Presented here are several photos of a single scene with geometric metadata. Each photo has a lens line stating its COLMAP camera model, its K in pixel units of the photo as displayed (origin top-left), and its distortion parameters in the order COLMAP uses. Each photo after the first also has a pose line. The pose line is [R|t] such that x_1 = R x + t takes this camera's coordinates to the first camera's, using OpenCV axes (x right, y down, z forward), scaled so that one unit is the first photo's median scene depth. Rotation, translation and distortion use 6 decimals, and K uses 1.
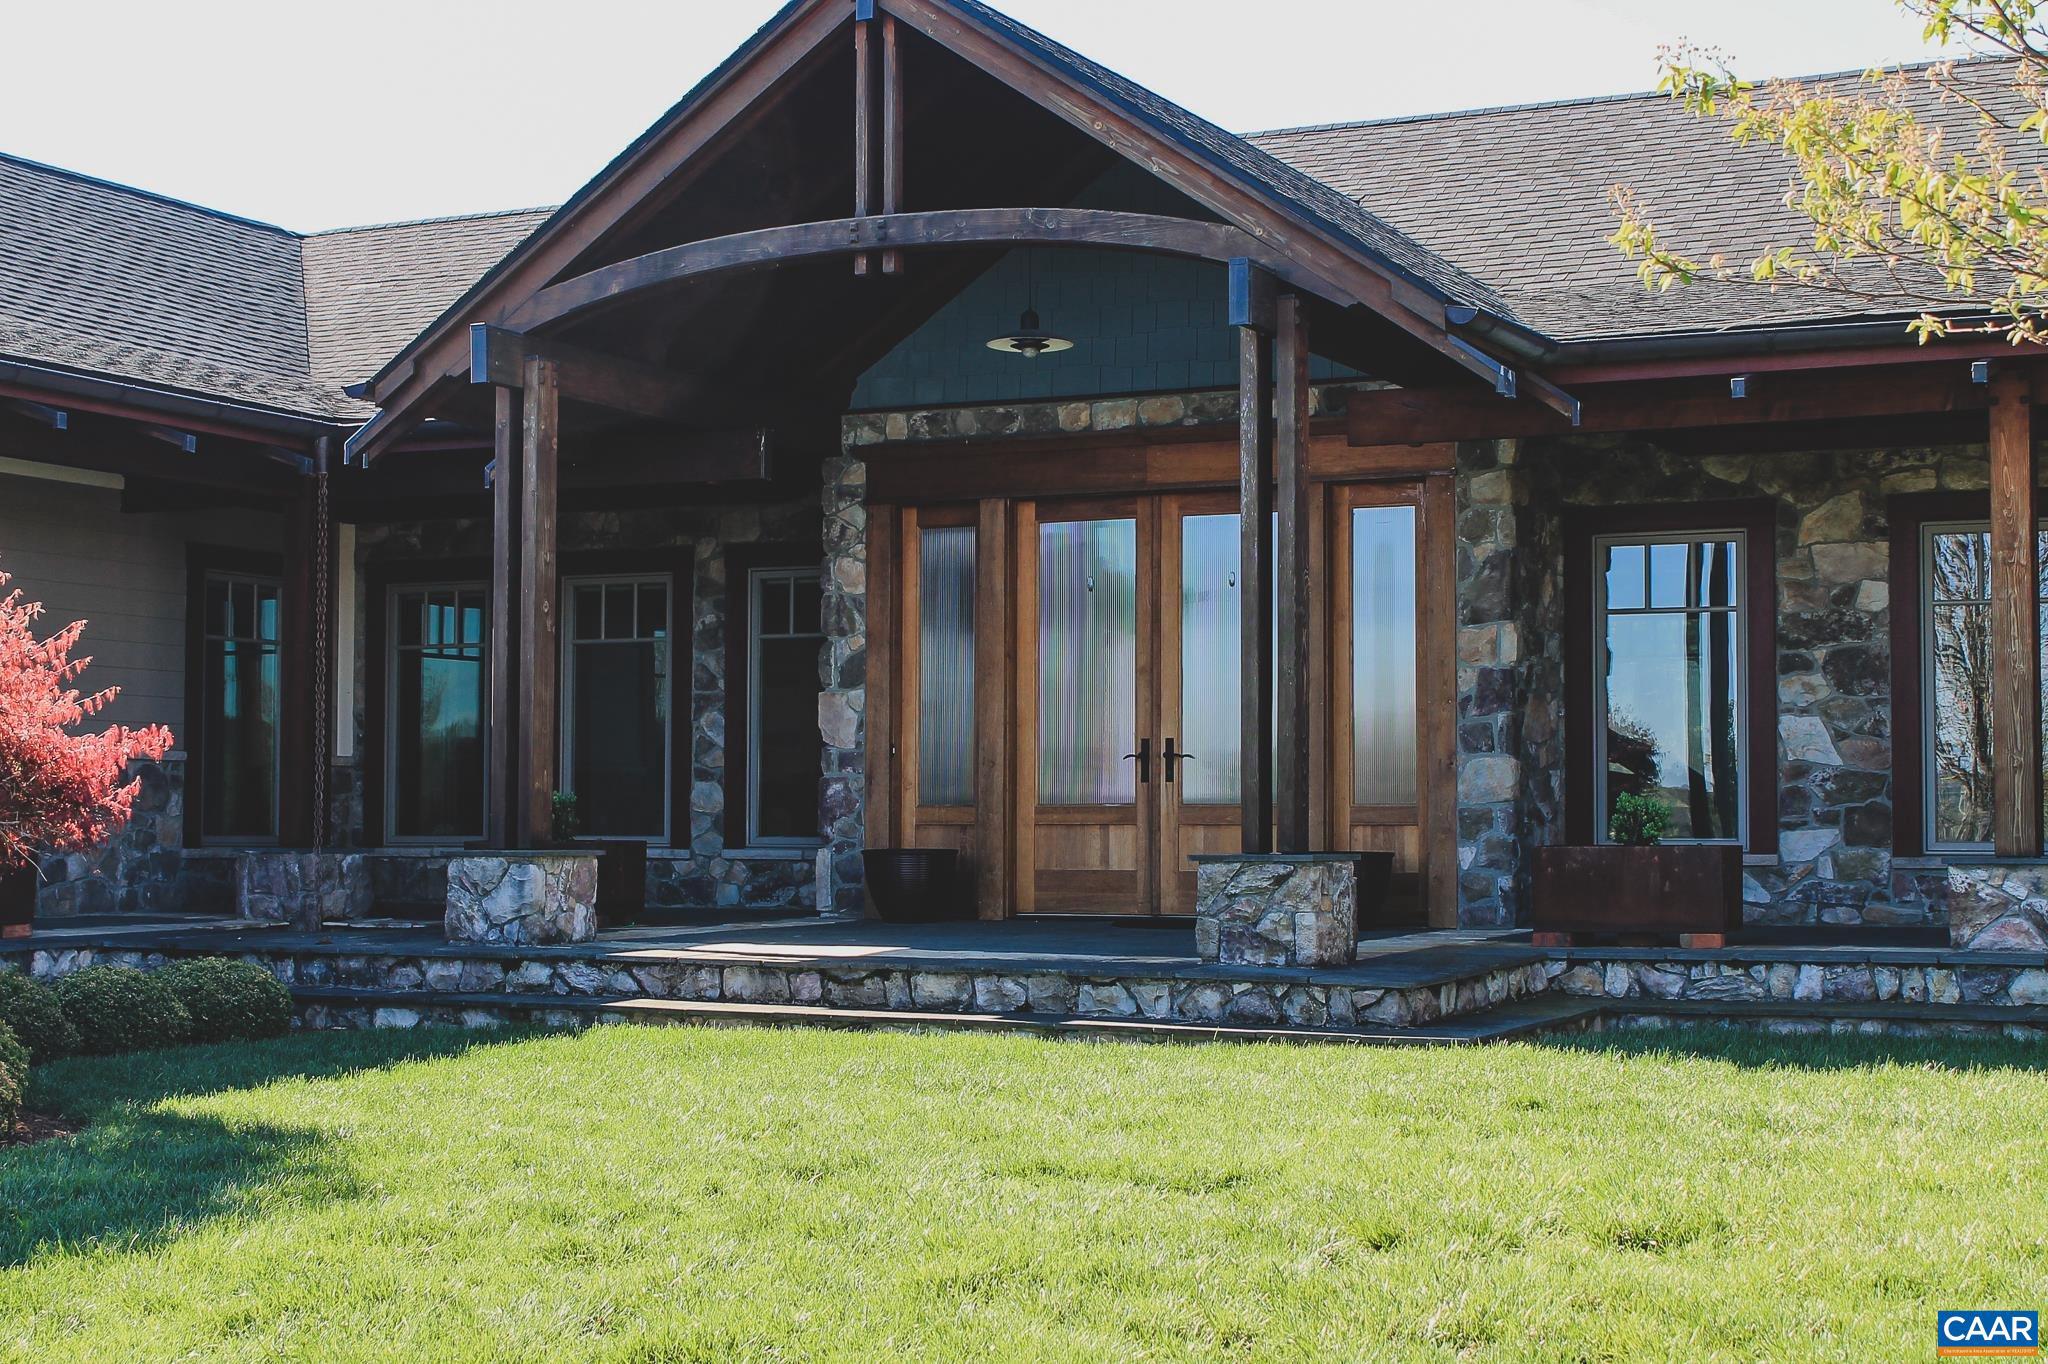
lens RADIAL K [[3010.3, 0, 1021.5], [0, 3010.3, 682.8], [0, 0, 1]] dist [-0.037319, 0.000000]
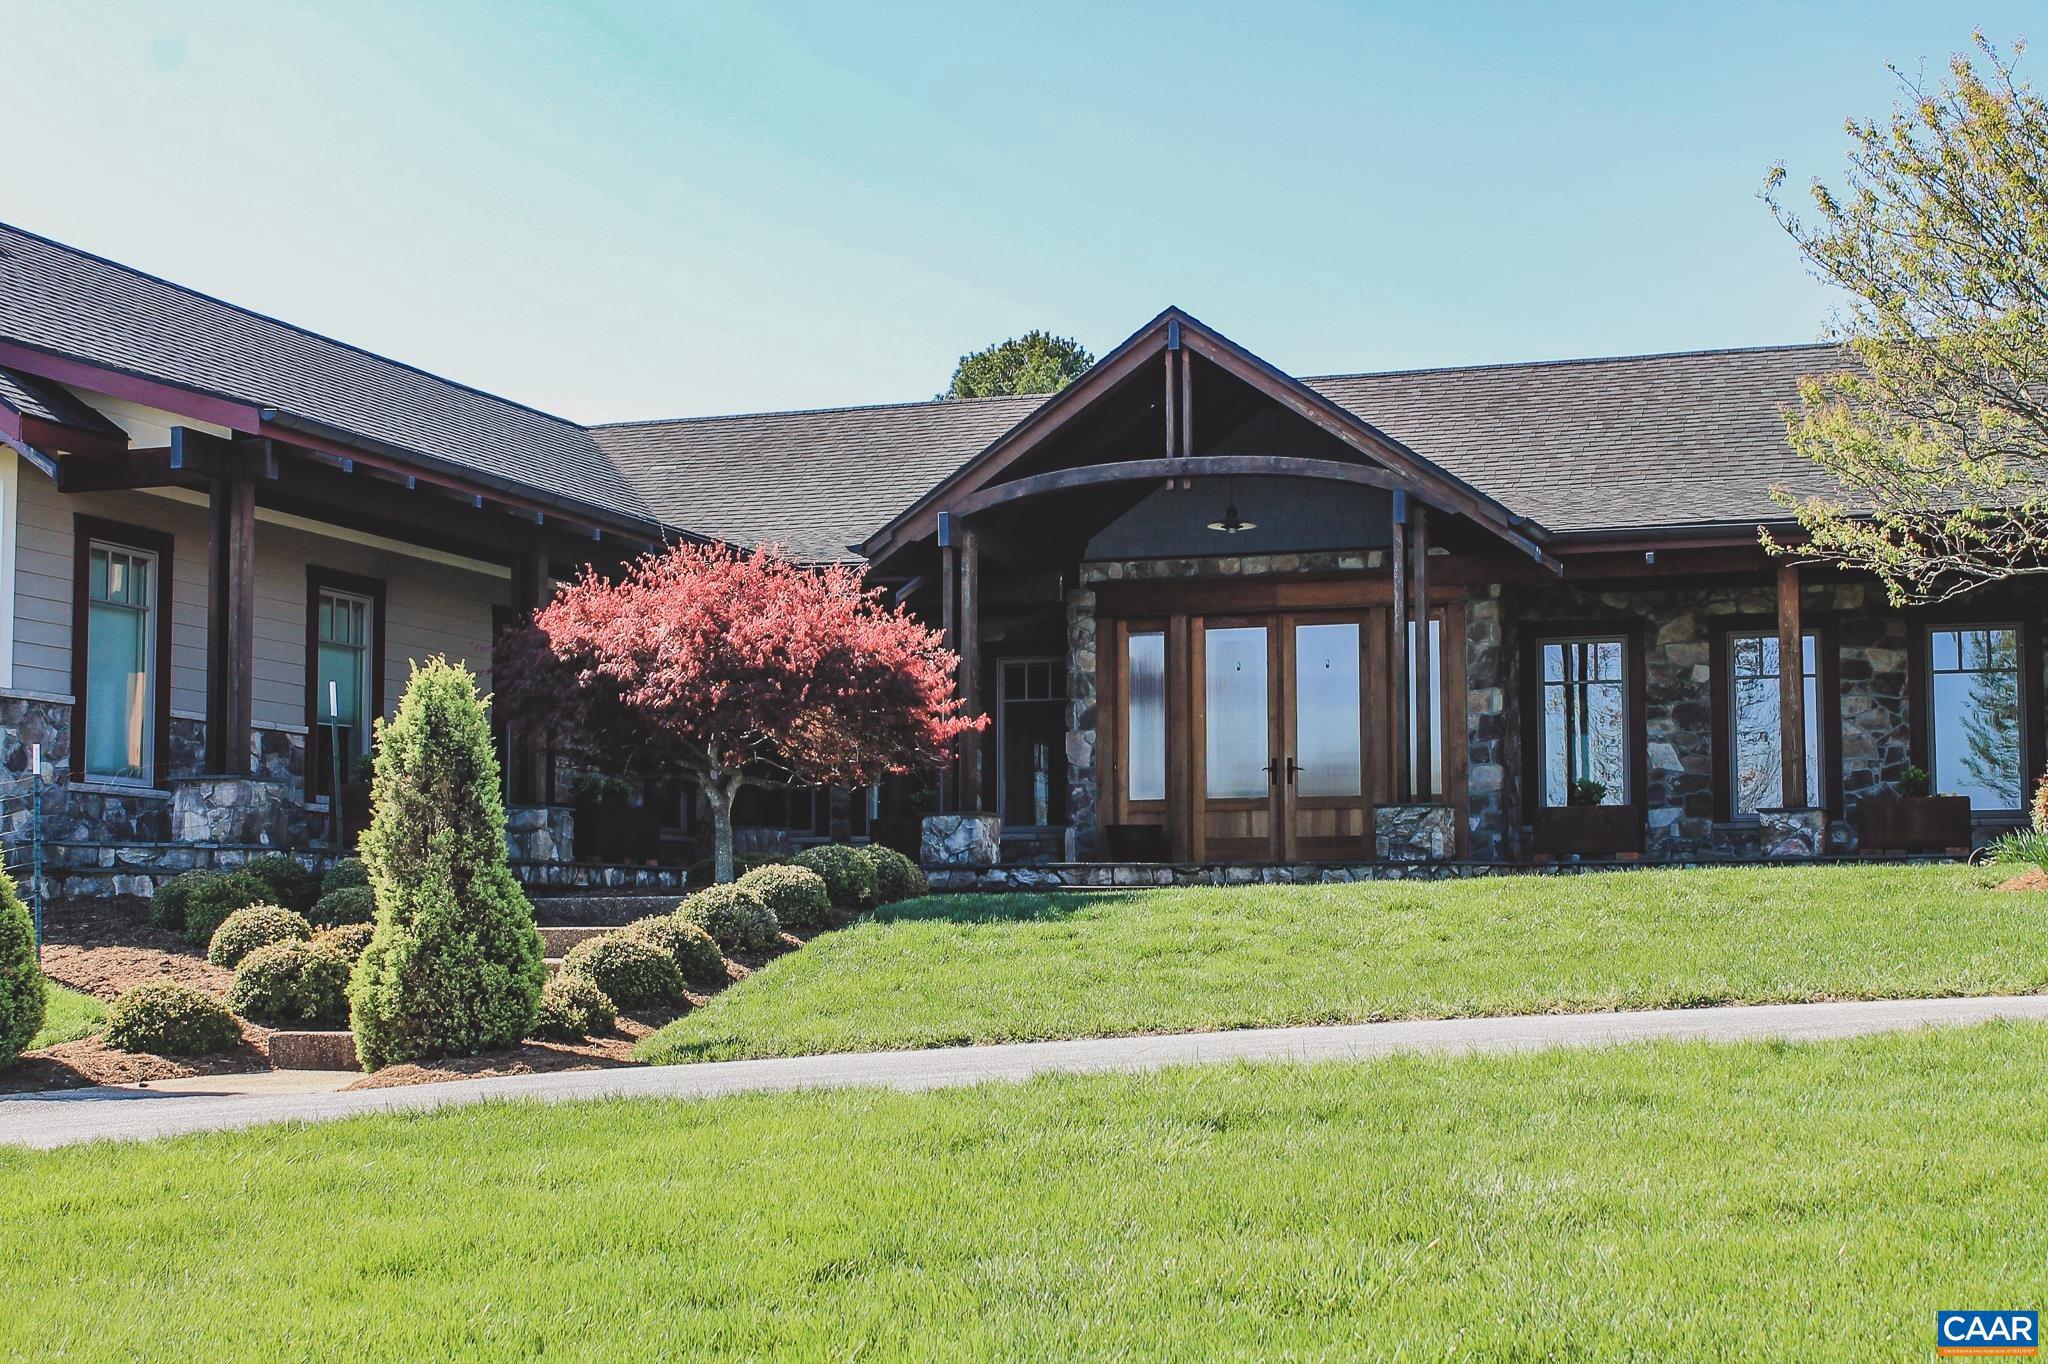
lens RADIAL K [[3010.3, 0, 1026.6], [0, 3010.3, 682.9], [0, 0, 1]] dist [-0.037319, 0.000000]
pose [[0.993717, 0.005048, 0.111806, -0.300006], [-0.000483, 0.999167, -0.040816, 0.047668], [-0.111919, 0.040506, 0.992891, -0.687805]]
